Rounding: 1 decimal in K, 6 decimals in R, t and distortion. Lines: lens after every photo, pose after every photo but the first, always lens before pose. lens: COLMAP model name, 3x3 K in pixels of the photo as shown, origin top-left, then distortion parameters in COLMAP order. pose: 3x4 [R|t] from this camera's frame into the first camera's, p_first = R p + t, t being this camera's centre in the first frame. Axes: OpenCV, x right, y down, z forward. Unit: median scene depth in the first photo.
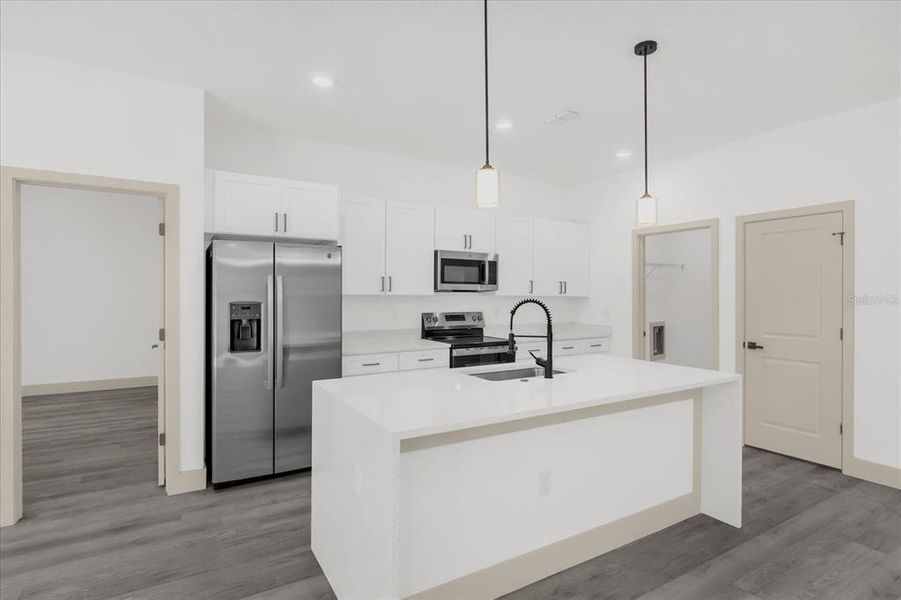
lens RADIAL K [[458.2, 0, 436.3], [0, 458.2, 297.9], [0, 0, 1]] dist [0.002906, 0.000238]
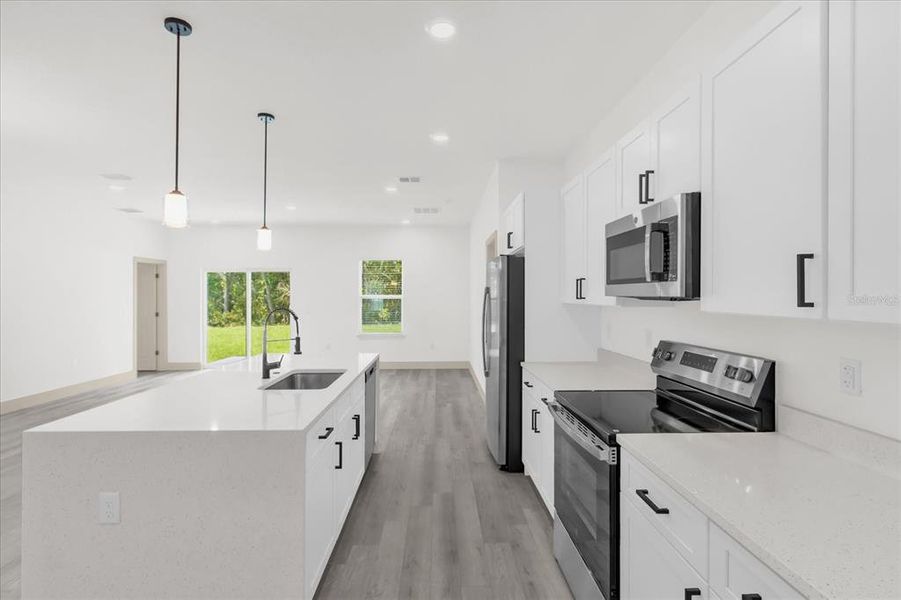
lens RADIAL K [[434.2, 0, 450.5], [0, 434.2, 300.0], [0, 0, 1]] dist [0.001561, 0.000150]
pose [[-0.474385, 0.002935, -0.880313, 0.575098], [-0.008671, 0.999930, 0.008007, -0.016278], [0.880275, 0.011432, -0.474327, 1.133403]]
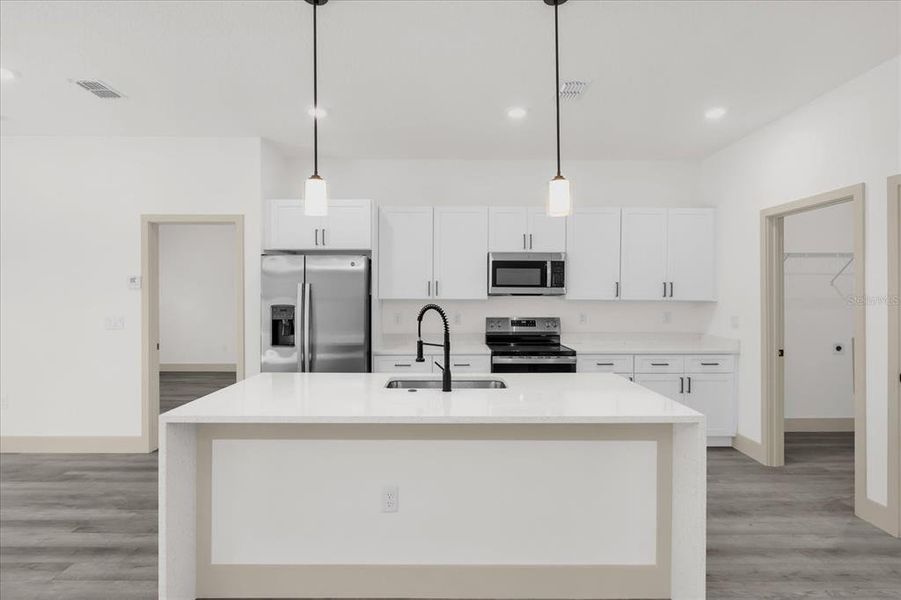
lens RADIAL K [[458.2, 0, 436.3], [0, 458.2, 297.9], [0, 0, 1]] dist [0.002906, 0.000238]
pose [[0.863576, -0.001114, -0.504218, 0.410133], [-0.001056, 0.999991, -0.004016, -0.004764], [0.504218, 0.004001, 0.863567, 0.117230]]
